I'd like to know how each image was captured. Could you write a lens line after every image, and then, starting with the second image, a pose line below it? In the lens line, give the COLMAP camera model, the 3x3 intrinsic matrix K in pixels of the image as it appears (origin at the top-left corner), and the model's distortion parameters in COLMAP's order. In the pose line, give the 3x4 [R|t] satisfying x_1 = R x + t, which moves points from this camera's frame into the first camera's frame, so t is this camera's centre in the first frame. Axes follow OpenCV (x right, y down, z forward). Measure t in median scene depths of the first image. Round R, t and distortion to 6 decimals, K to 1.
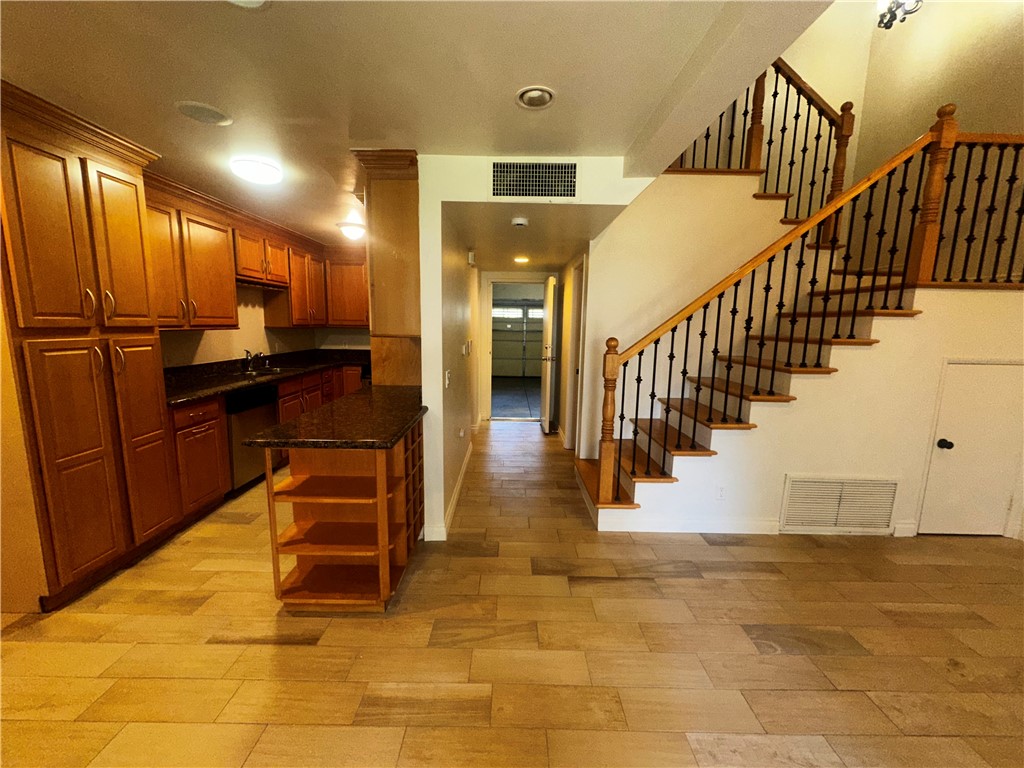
lens RADIAL K [[407.6, 0, 511.5], [0, 407.6, 385.4], [0, 0, 1]] dist [-0.001651, 0.000185]
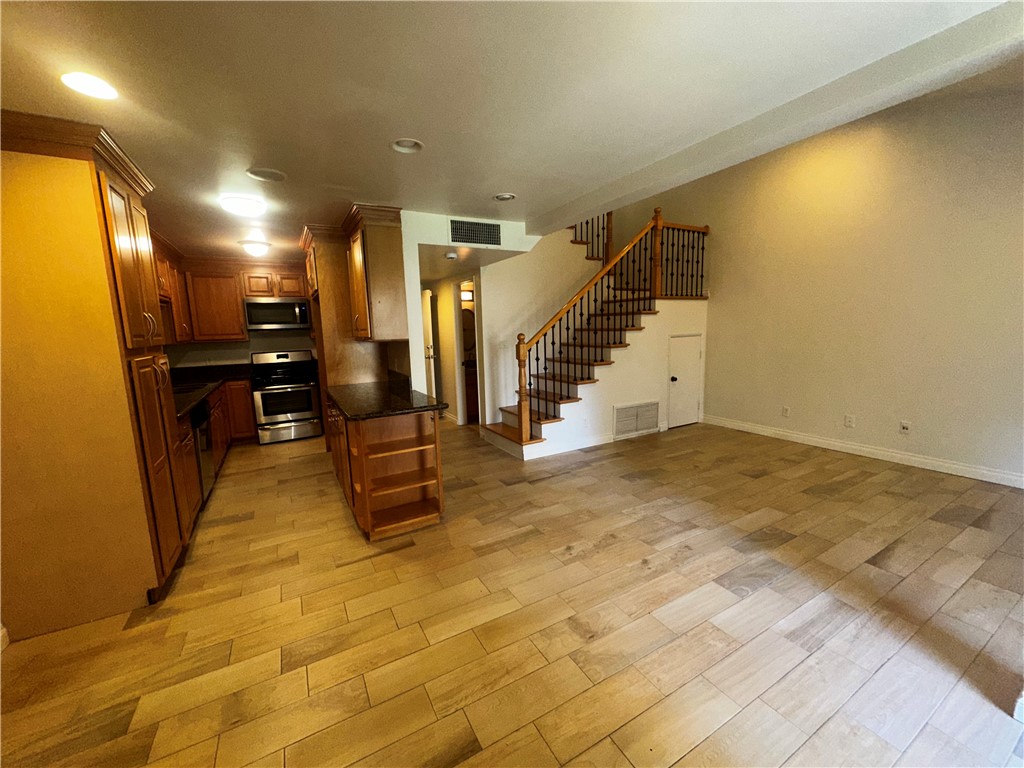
lens RADIAL K [[407.6, 0, 512.3], [0, 407.6, 386.1], [0, 0, 1]] dist [-0.001651, 0.000185]
pose [[0.869903, -0.114850, 0.479665, -0.577670], [0.118850, 0.992665, 0.022141, 0.045672], [-0.478690, 0.037748, 0.877172, -0.357338]]
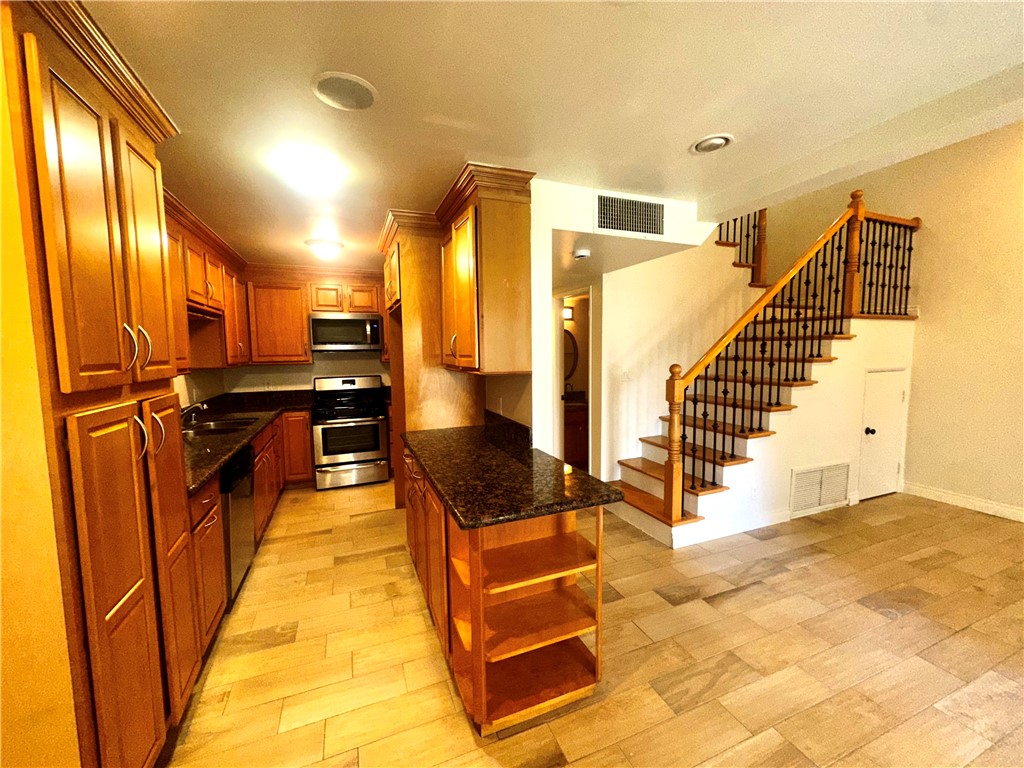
lens RADIAL K [[407.6, 0, 512.1], [0, 407.6, 385.9], [0, 0, 1]] dist [-0.001651, 0.000185]
pose [[0.926529, -0.062578, 0.370983, -0.583078], [0.085052, 0.995382, -0.044516, -0.051517], [-0.366484, 0.072798, 0.927572, 0.171069]]
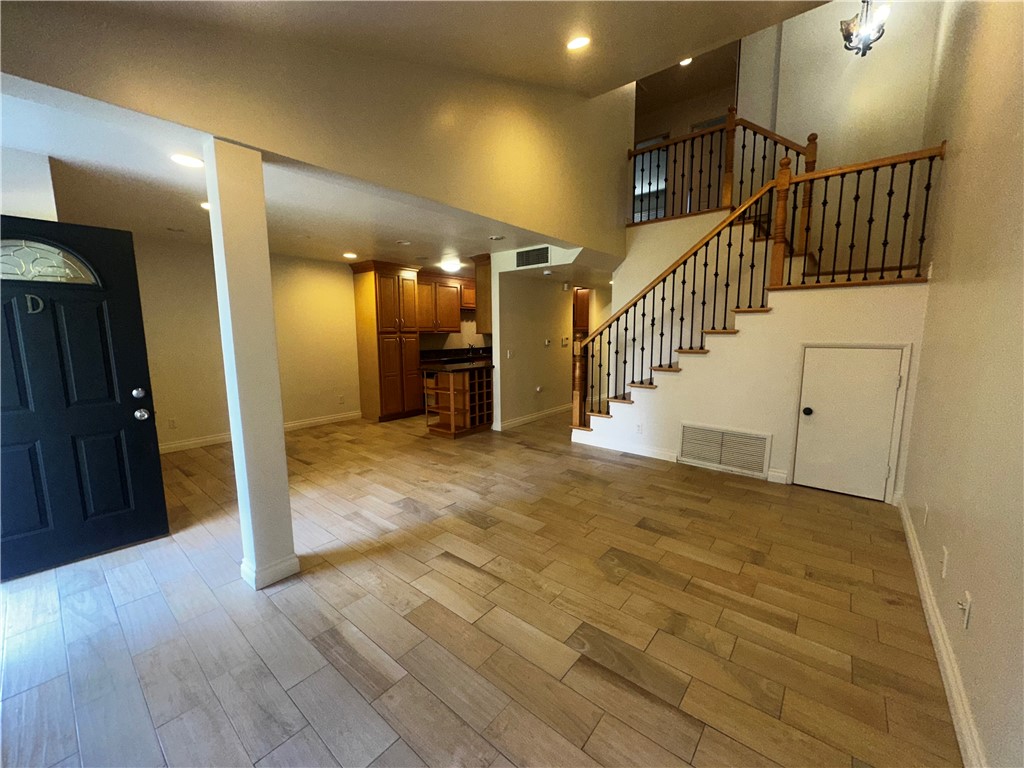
lens RADIAL K [[407.6, 0, 508.9], [0, 407.6, 385.1], [0, 0, 1]] dist [-0.001651, 0.000185]
pose [[0.762408, 0.063780, -0.643946, 1.246900], [-0.075892, 0.997076, 0.008903, 0.130089], [0.642631, 0.042083, 0.765019, -0.600090]]
